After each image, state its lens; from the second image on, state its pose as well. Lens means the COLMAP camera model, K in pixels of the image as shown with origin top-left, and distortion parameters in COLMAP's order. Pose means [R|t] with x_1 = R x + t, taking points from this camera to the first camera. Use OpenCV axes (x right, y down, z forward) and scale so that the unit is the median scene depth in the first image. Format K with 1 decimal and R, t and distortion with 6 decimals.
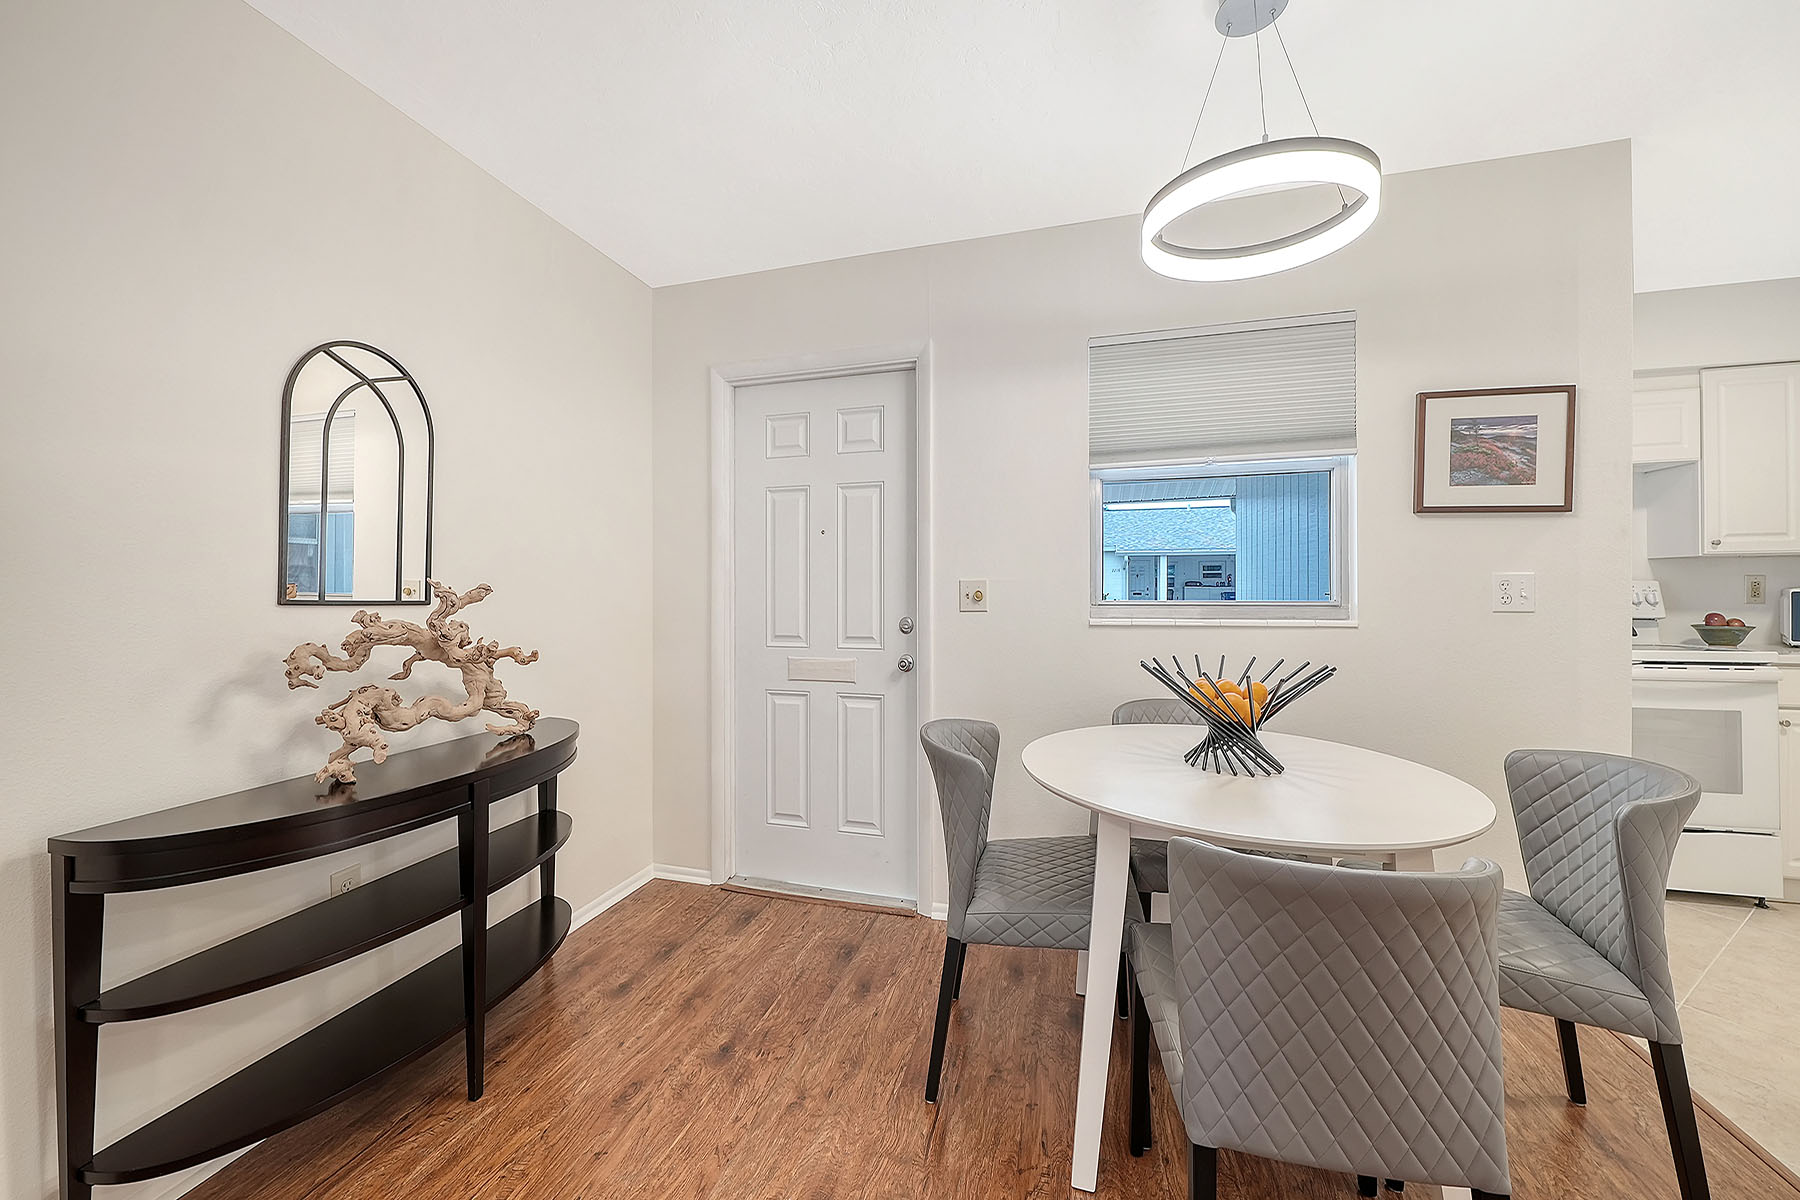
lens RADIAL K [[626.2, 0, 904.1], [0, 626.2, 590.5], [0, 0, 1]] dist [-0.005846, -0.001430]
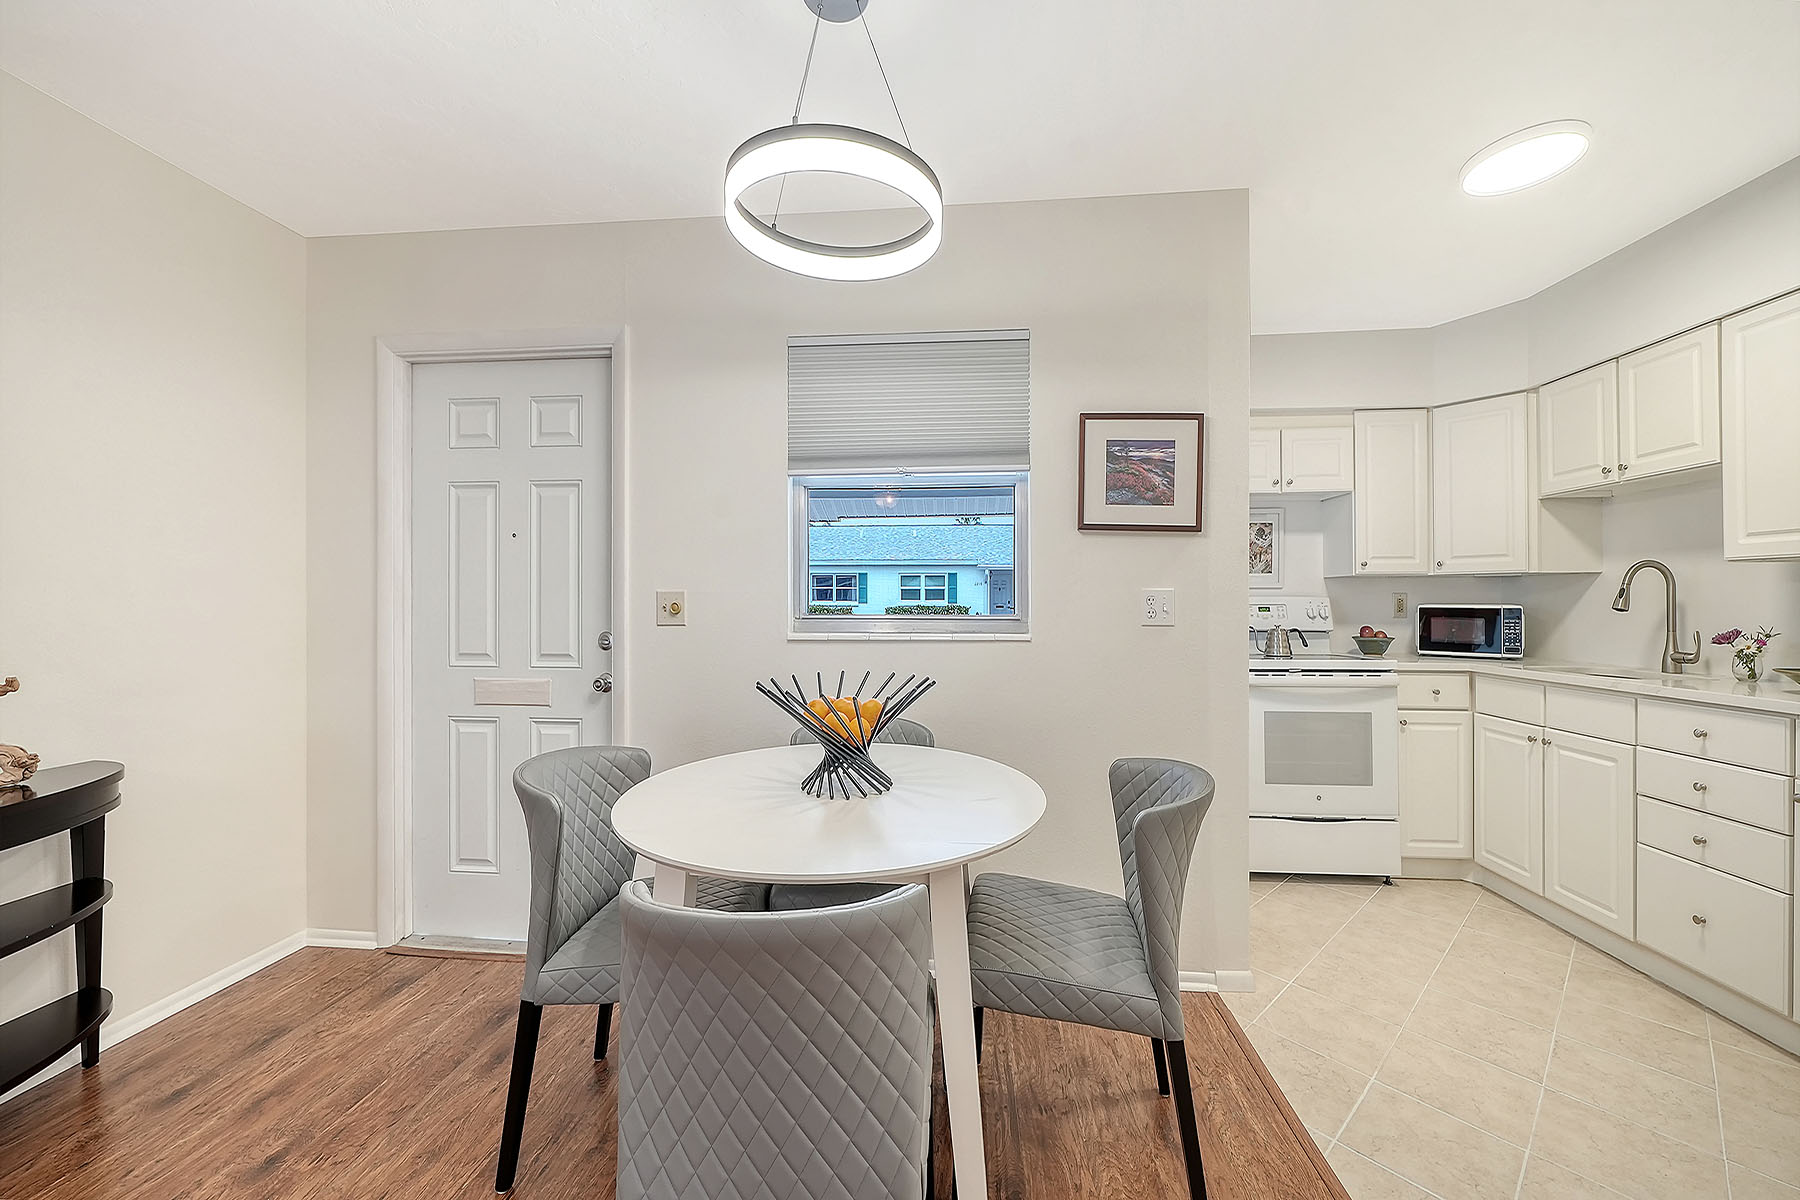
lens RADIAL K [[626.2, 0, 925.8], [0, 626.2, 604.4], [0, 0, 1]] dist [-0.005846, -0.001430]
pose [[0.979607, 0.005245, 0.200856, 0.316130], [-0.005282, 0.999986, -0.000353, 0.000948], [-0.200855, -0.000715, 0.979621, 0.030232]]
